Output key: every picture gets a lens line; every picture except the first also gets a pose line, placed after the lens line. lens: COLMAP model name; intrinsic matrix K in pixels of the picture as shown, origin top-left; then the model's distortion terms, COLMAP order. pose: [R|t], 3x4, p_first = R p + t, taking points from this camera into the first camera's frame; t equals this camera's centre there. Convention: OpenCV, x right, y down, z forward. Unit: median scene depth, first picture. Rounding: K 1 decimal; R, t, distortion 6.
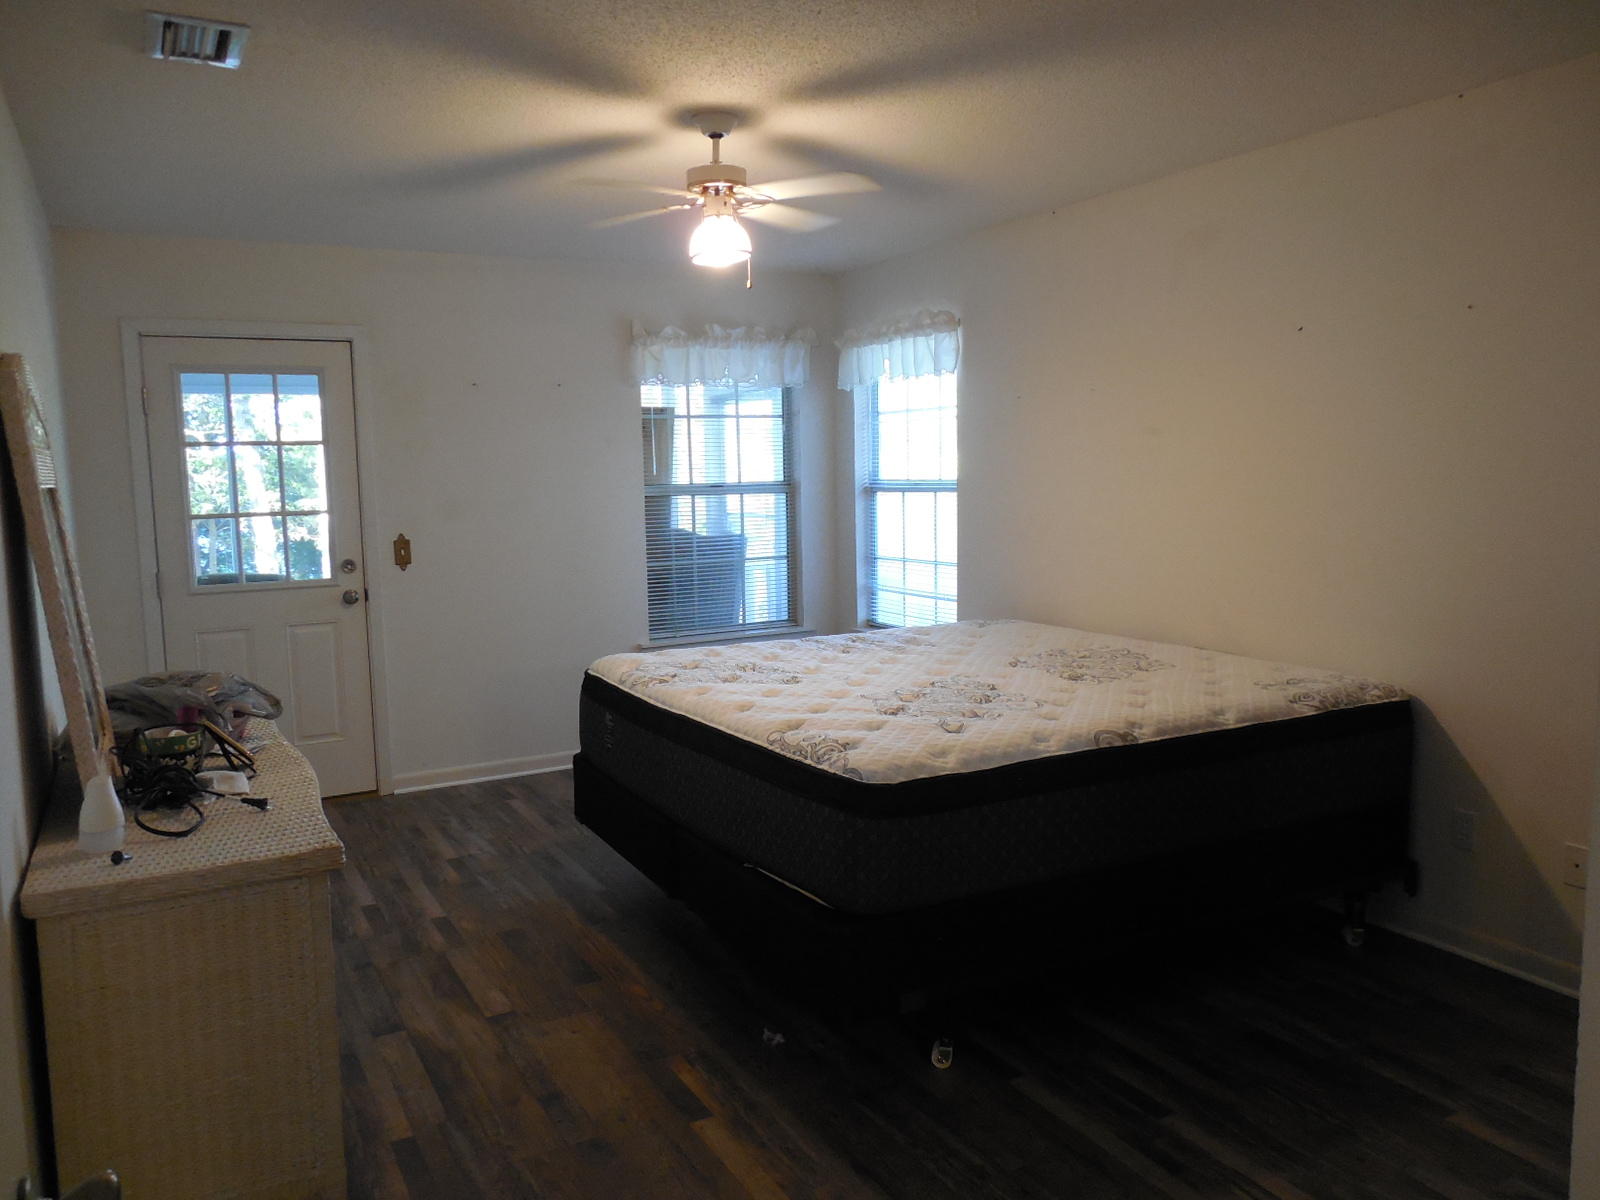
lens RADIAL K [[1203.4, 0, 803.7], [0, 1203.4, 594.2], [0, 0, 1]] dist [0.009258, 0.001715]
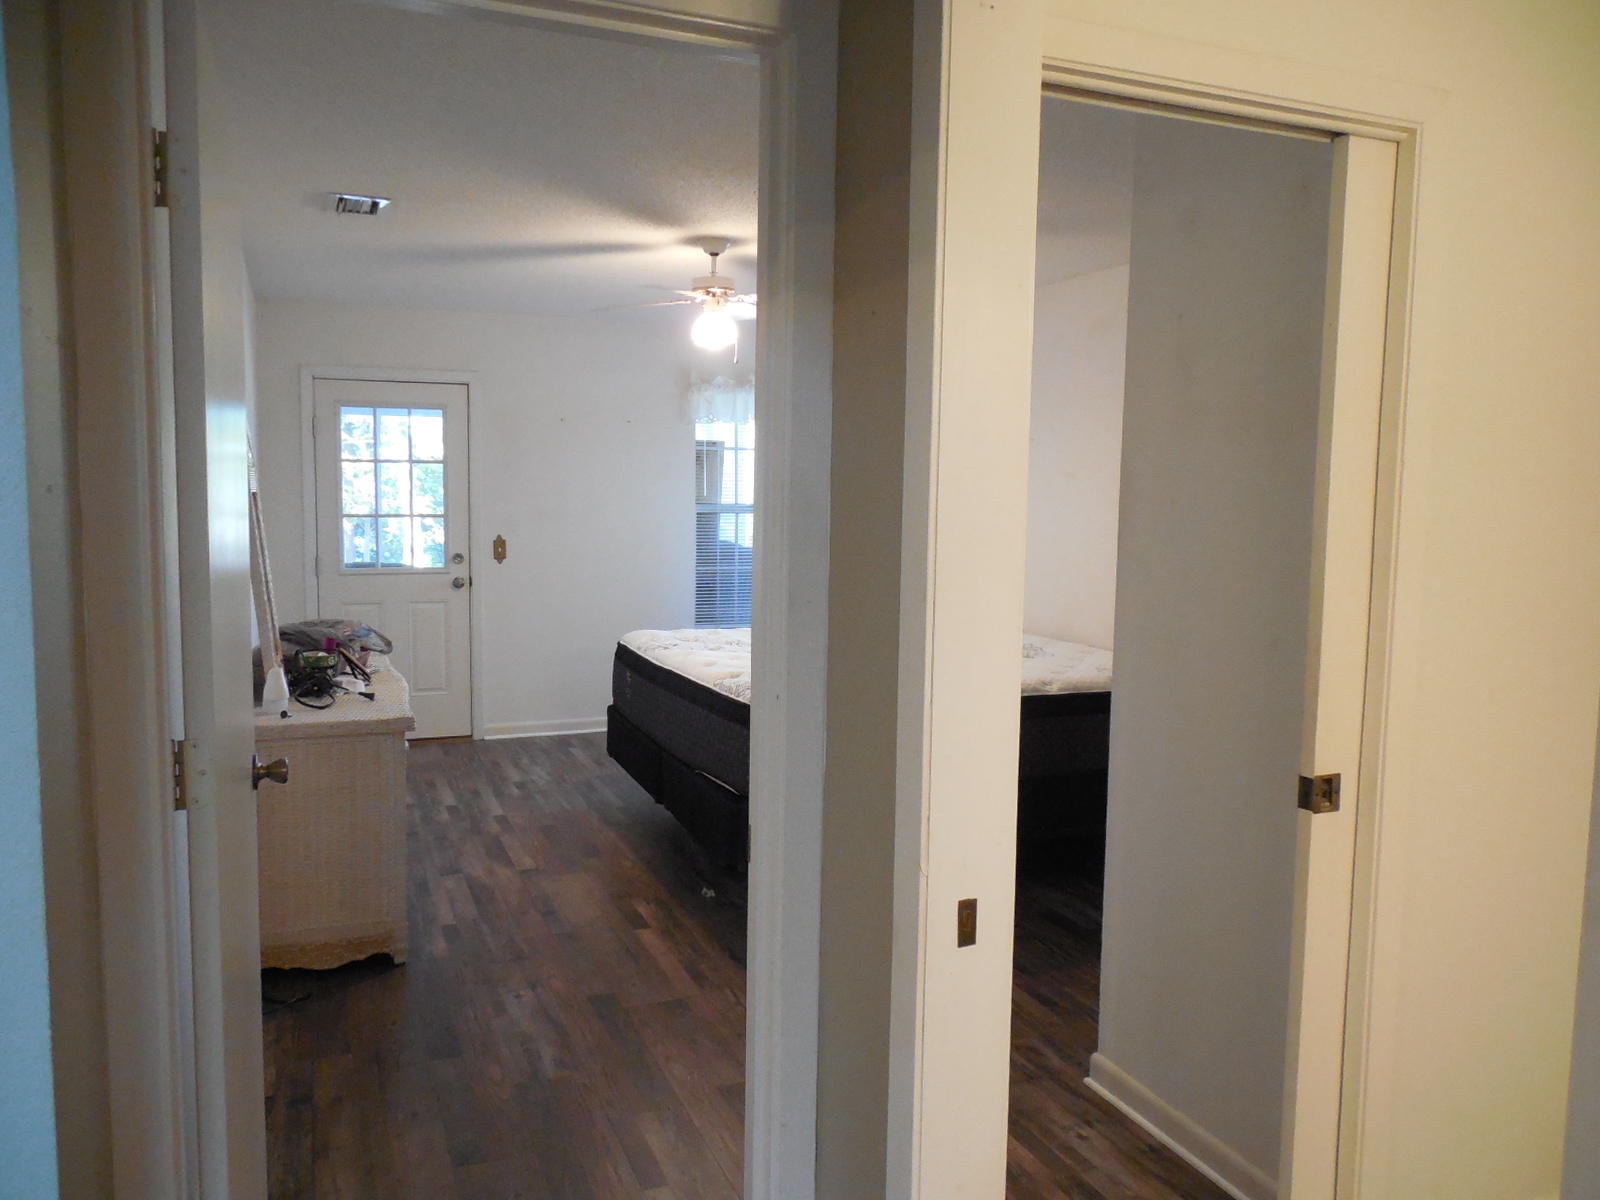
lens RADIAL K [[1203.4, 0, 803.7], [0, 1203.4, 594.2], [0, 0, 1]] dist [0.009258, 0.001715]
pose [[0.993192, 0.044197, -0.107778, 0.127318], [-0.046165, 0.998808, -0.015837, 0.018150], [0.106949, 0.020705, 0.994049, -0.233858]]
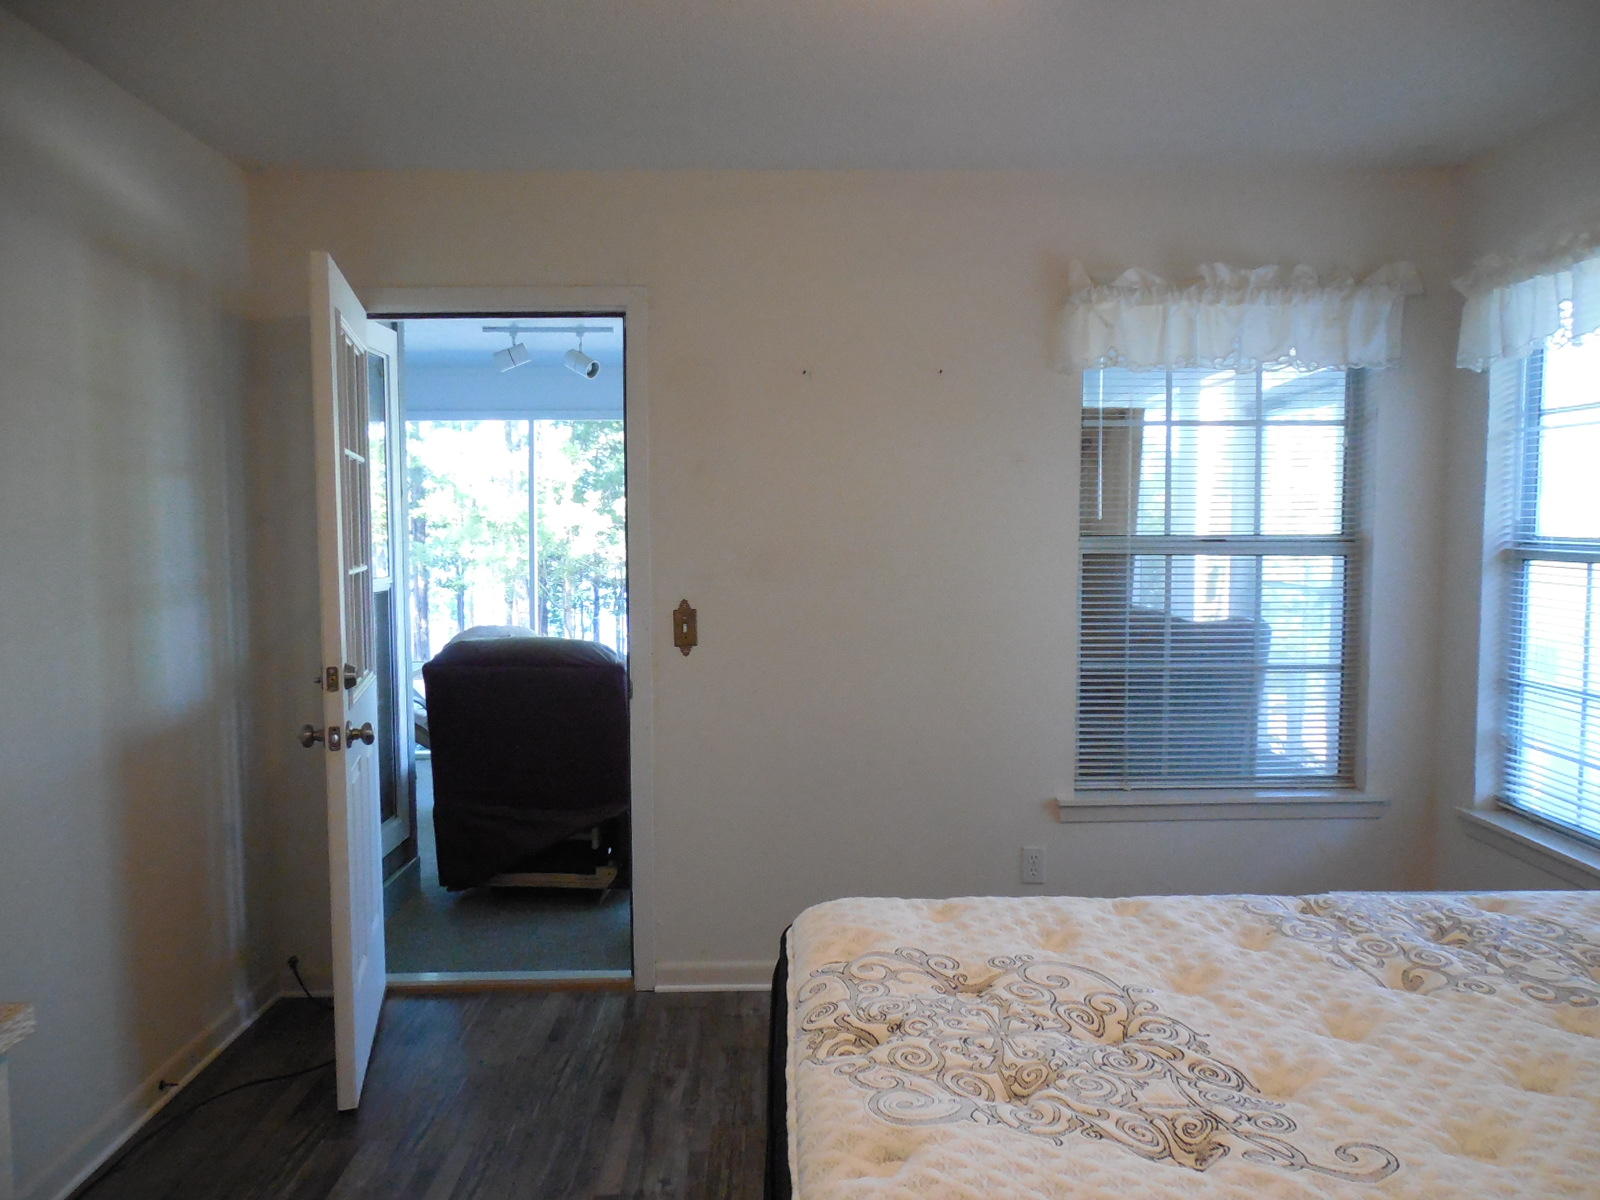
lens RADIAL K [[1203.4, 0, 803.7], [0, 1203.4, 594.2], [0, 0, 1]] dist [0.009258, 0.001715]
pose [[0.886346, 0.048247, -0.460504, 0.027112], [-0.066359, 0.997526, -0.023211, -0.042842], [0.458244, 0.051132, 0.887354, 0.449733]]
